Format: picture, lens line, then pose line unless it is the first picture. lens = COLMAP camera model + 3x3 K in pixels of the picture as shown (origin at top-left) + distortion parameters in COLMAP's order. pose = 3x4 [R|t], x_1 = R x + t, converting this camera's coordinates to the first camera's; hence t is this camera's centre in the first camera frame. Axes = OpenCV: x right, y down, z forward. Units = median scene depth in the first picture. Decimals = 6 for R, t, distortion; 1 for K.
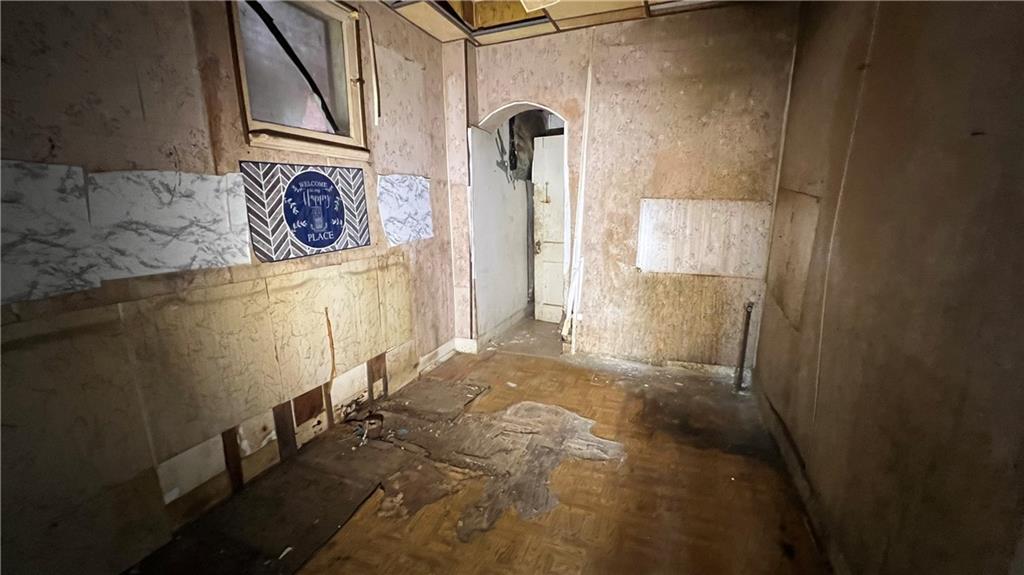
lens RADIAL K [[401.5, 0, 513.4], [0, 401.5, 288.4], [0, 0, 1]] dist [-0.001359, 0.000066]
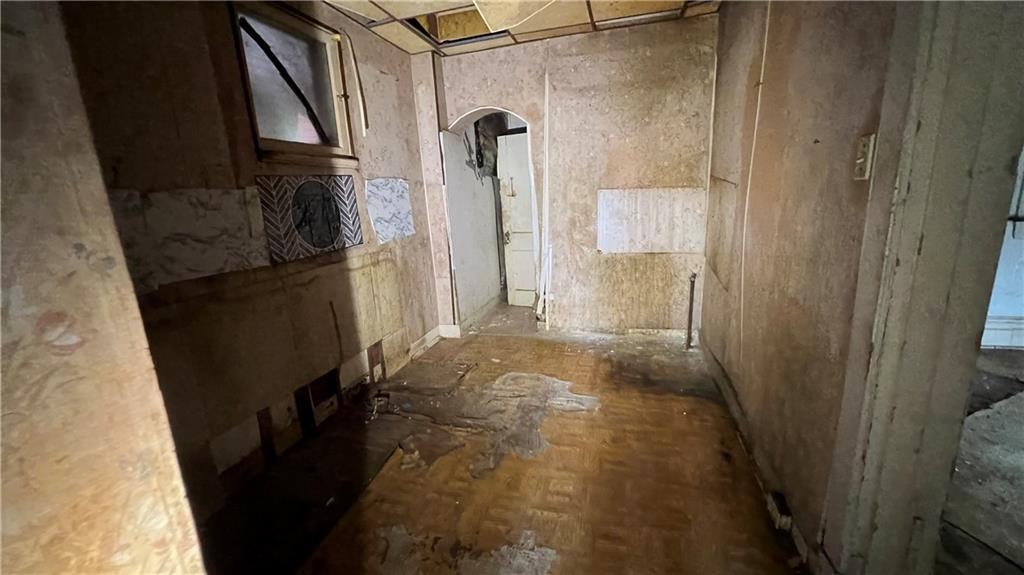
lens RADIAL K [[401.5, 0, 510.7], [0, 401.5, 287.5], [0, 0, 1]] dist [-0.001359, 0.000066]
pose [[0.993969, -0.067720, 0.086249, -0.053343], [0.066256, 0.997608, 0.019728, 0.017790], [-0.087378, -0.013894, 0.996078, -0.140108]]
